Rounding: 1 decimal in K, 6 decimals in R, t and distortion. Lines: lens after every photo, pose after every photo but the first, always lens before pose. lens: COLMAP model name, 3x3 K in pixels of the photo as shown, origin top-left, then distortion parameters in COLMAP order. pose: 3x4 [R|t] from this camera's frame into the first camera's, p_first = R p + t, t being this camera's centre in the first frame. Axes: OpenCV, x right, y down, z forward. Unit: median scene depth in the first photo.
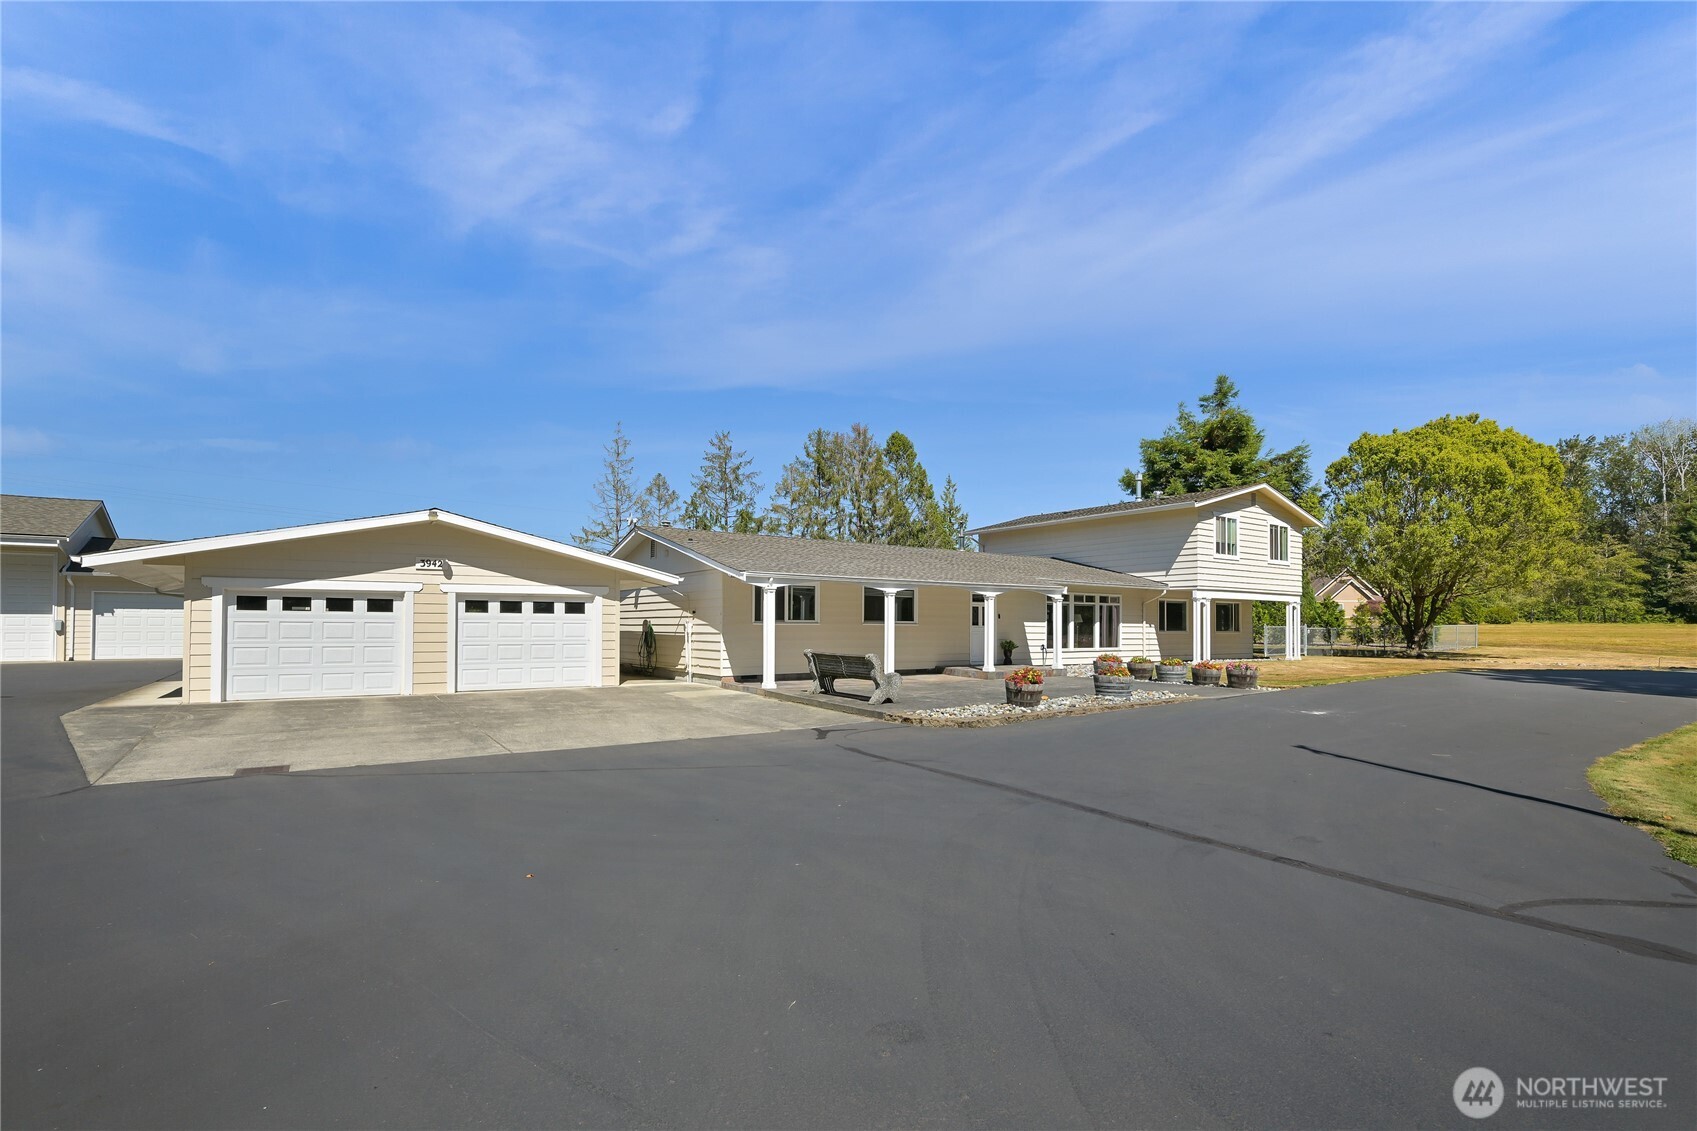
lens RADIAL K [[768.8, 0, 827.4], [0, 768.8, 610.7], [0, 0, 1]] dist [0.001060, 0.000234]
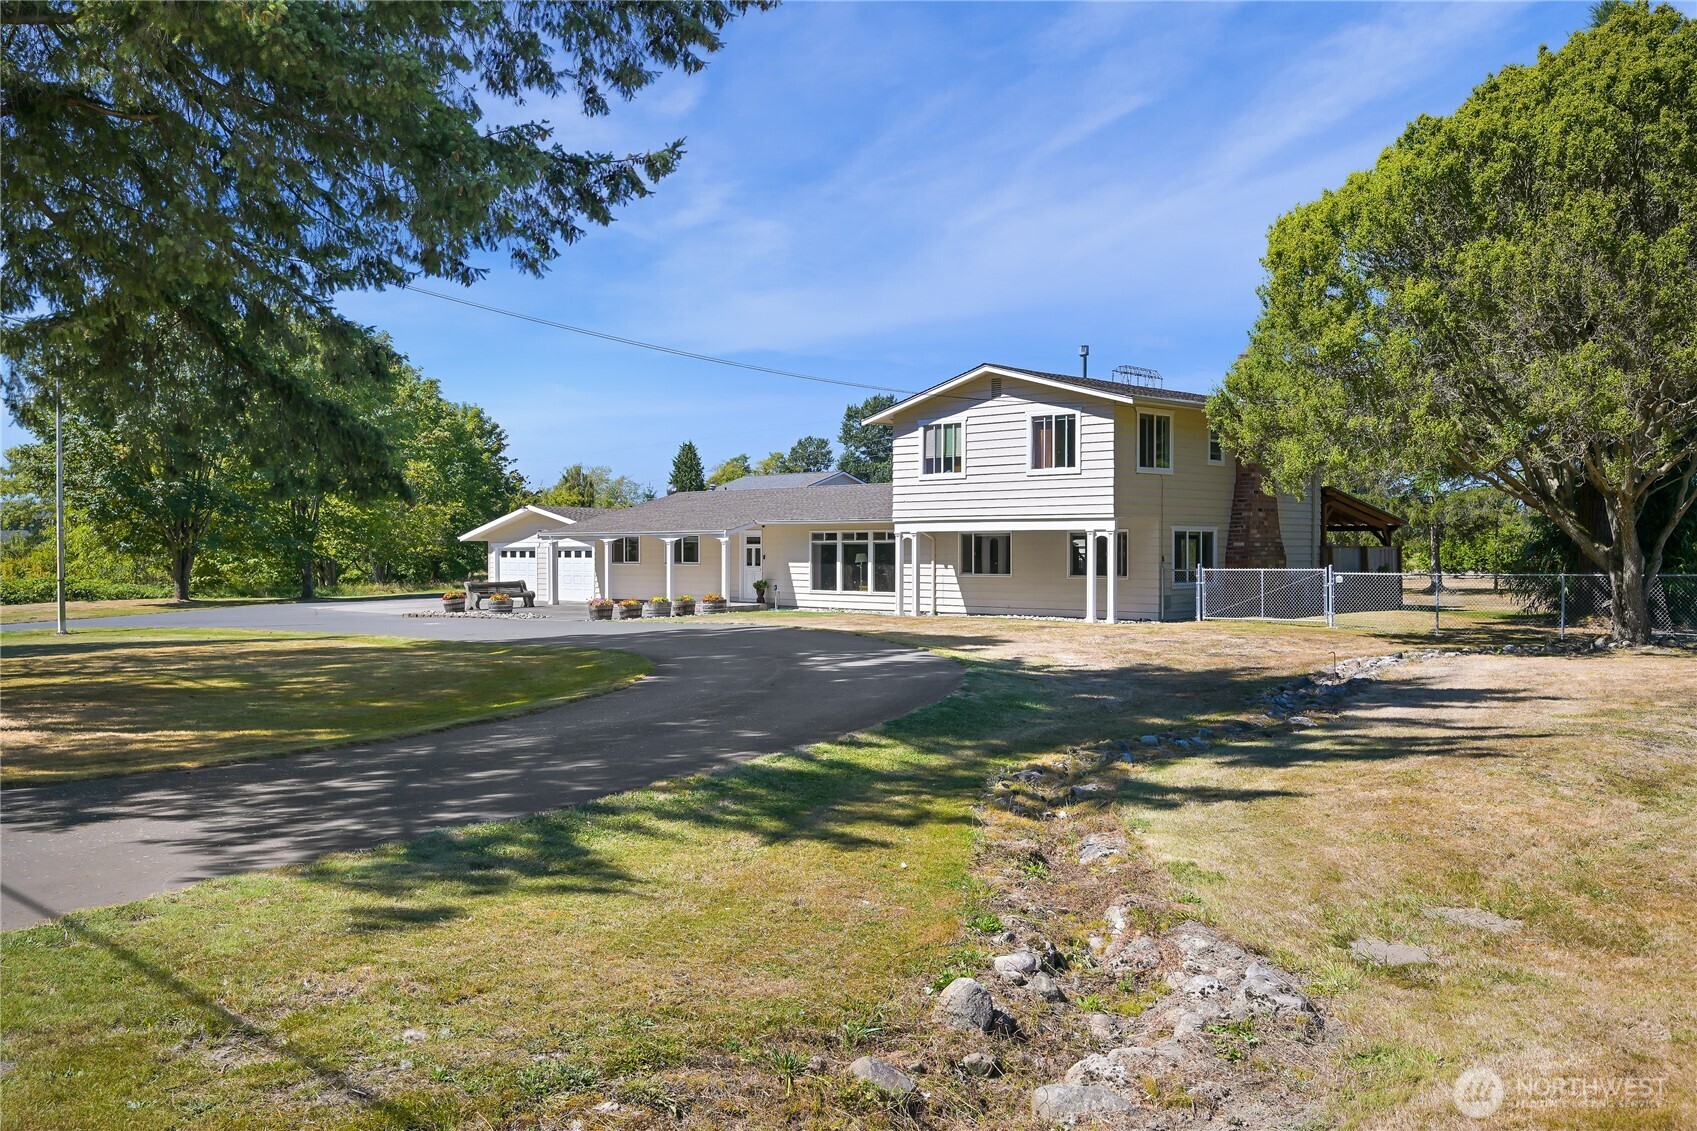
lens RADIAL K [[1464.8, 0, 848.6], [0, 1464.8, 566.1], [0, 0, 1]] dist [0.004460, 0.000156]
pose [[0.185794, -0.000966, -0.982588, 2.097427], [0.010696, 0.999942, 0.001039, 0.017911], [0.982531, -0.010702, 0.185793, 0.697722]]
